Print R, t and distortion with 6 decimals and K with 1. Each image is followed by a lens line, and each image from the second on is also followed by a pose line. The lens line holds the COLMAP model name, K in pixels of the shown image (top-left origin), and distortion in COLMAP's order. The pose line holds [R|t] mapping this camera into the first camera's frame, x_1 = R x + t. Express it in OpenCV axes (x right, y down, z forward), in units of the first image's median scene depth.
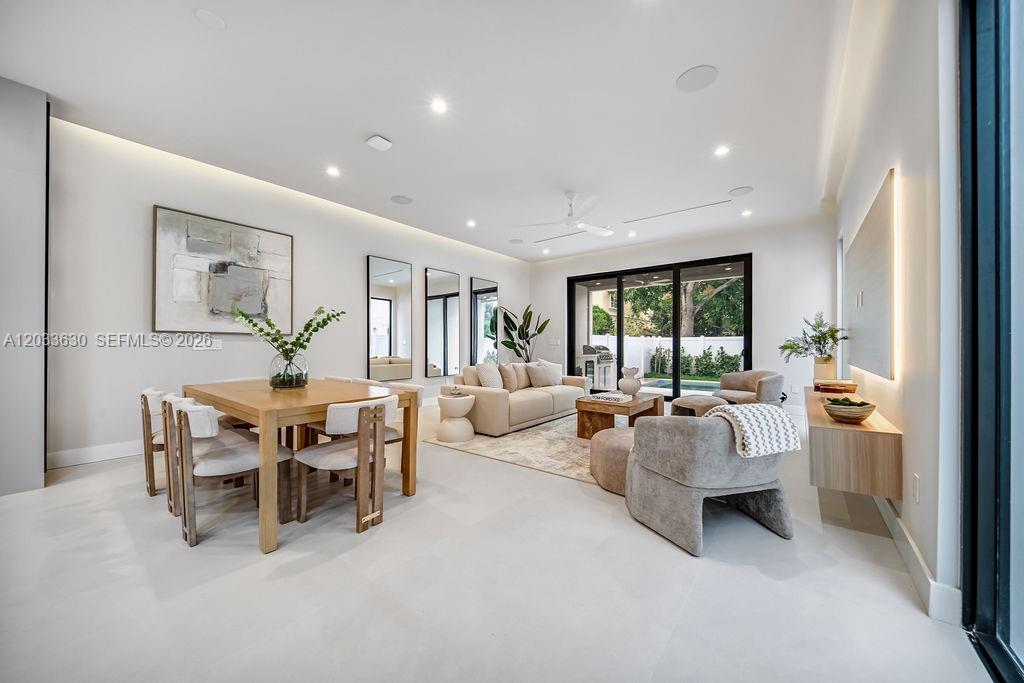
lens RADIAL K [[362.9, 0, 516.2], [0, 362.9, 343.1], [0, 0, 1]] dist [-0.000097, -0.003881]
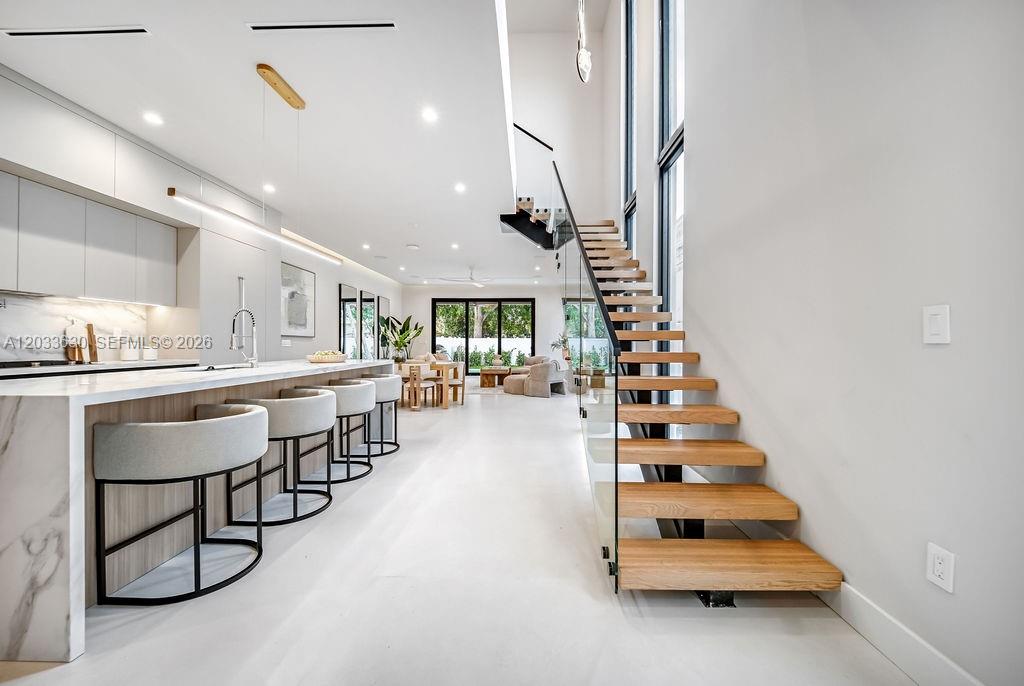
lens RADIAL K [[380.0, 0, 517.1], [0, 380.0, 343.5], [0, 0, 1]] dist [-0.000681, -0.000346]
pose [[0.807273, 0.003150, 0.590169, -0.676789], [-0.006268, 0.999975, 0.003237, -0.003551], [-0.590144, -0.006312, 0.807273, -0.645664]]
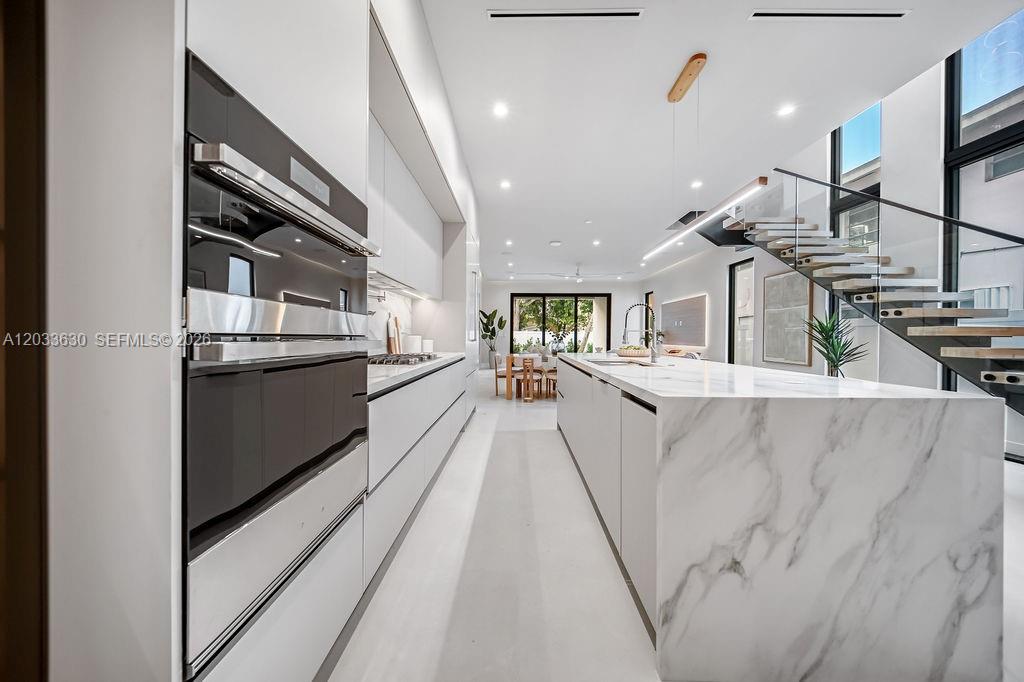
lens RADIAL K [[359.6, 0, 500.8], [0, 359.6, 338.0], [0, 0, 1]] dist [-0.010182, -0.000132]
pose [[0.811616, 0.005478, 0.584166, -1.076441], [-0.012838, 0.999882, 0.008461, -0.001085], [-0.584051, -0.014367, 0.811590, -0.314249]]
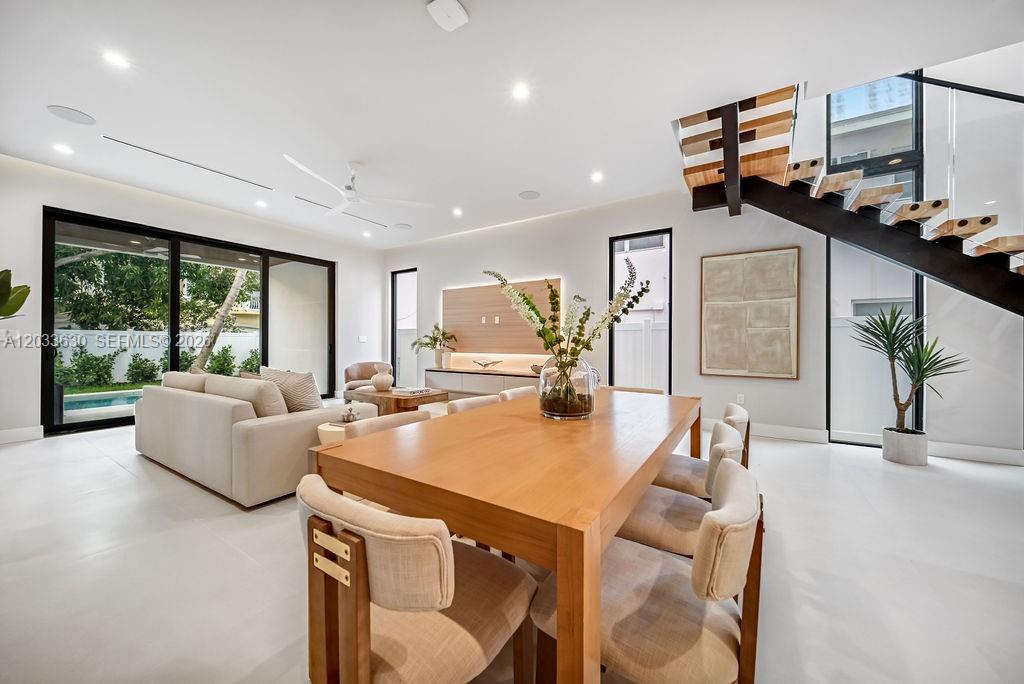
lens RADIAL K [[373.3, 0, 517.5], [0, 373.3, 342.8], [0, 0, 1]] dist [-0.001782, -0.000220]
pose [[-0.091430, 0.000845, 0.995811, -0.583287], [-0.009364, 0.999955, -0.001709, 0.004437], [-0.995767, -0.009481, -0.091418, 0.529826]]
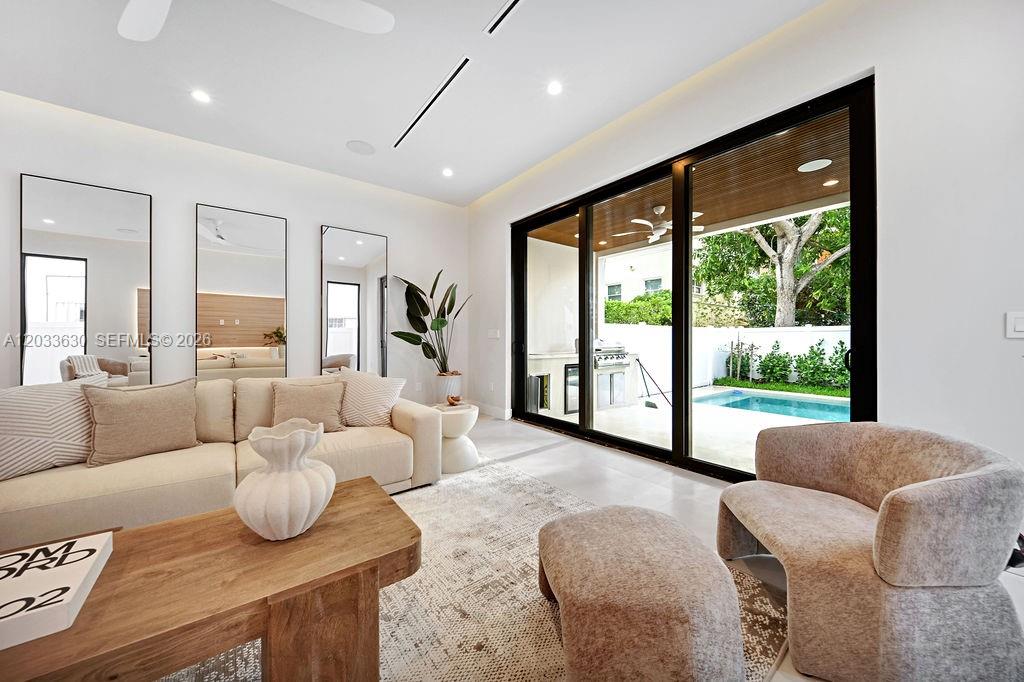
lens RADIAL K [[365.8, 0, 520.8], [0, 365.8, 335.7], [0, 0, 1]] dist [-0.000798, -0.000082]
pose [[0.972992, -0.002680, -0.230824, 0.395181], [0.002030, 0.999993, -0.003056, 0.003199], [0.230830, 0.002505, 0.972991, 0.576715]]
